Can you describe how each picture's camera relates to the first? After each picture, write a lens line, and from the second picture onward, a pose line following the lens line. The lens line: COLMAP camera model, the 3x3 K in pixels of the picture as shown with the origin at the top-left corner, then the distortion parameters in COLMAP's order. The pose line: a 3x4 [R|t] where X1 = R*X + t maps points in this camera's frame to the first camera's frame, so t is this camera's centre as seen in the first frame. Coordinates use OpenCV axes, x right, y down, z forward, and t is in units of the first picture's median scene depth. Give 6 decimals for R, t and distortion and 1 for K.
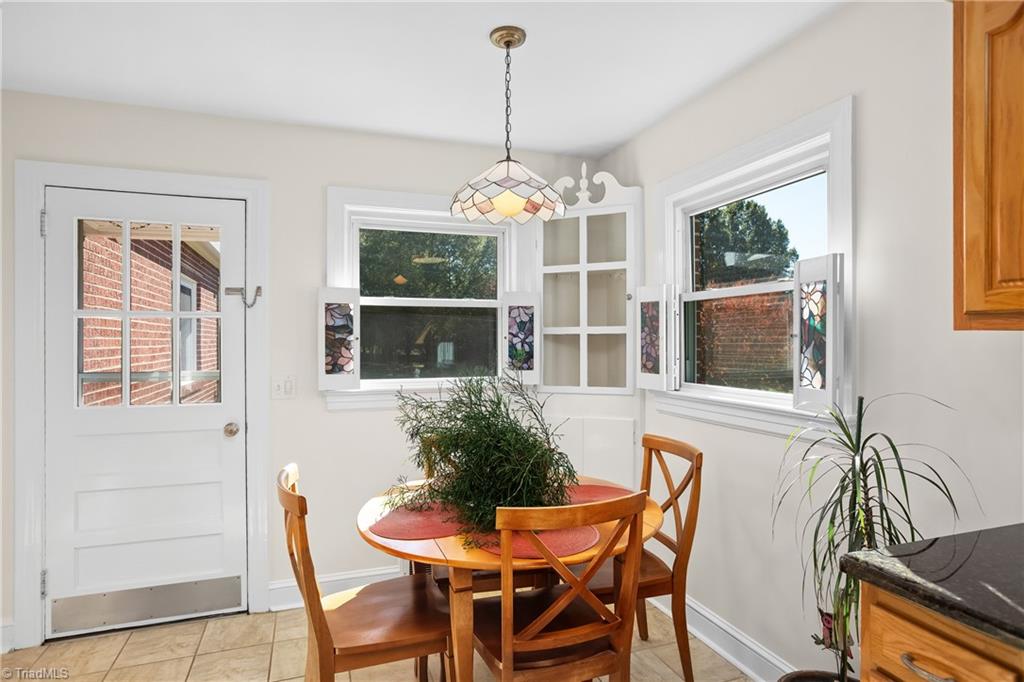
lens RADIAL K [[568.6, 0, 528.7], [0, 568.6, 339.8], [0, 0, 1]] dist [-0.052990, 0.030199]
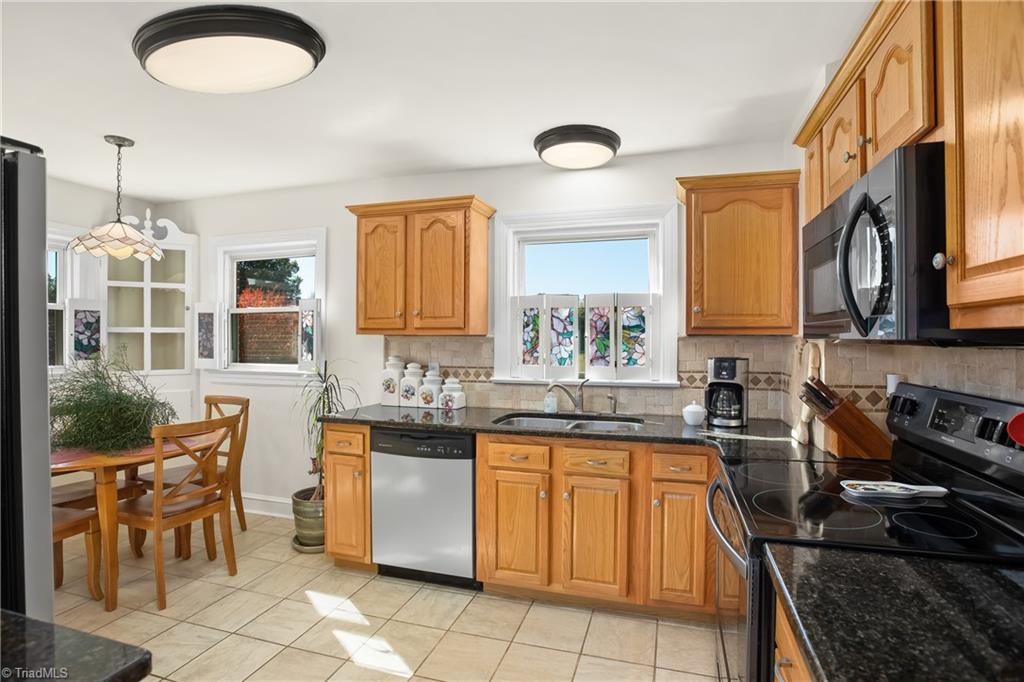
lens RADIAL K [[470.8, 0, 512.0], [0, 470.8, 341.0], [0, 0, 1]] dist [-0.035933, 0.012581]
pose [[0.640287, 0.000759, 0.768135, -0.233393], [-0.005627, 0.999977, 0.003703, 0.001193], [-0.768115, -0.006693, 0.640277, -0.474395]]
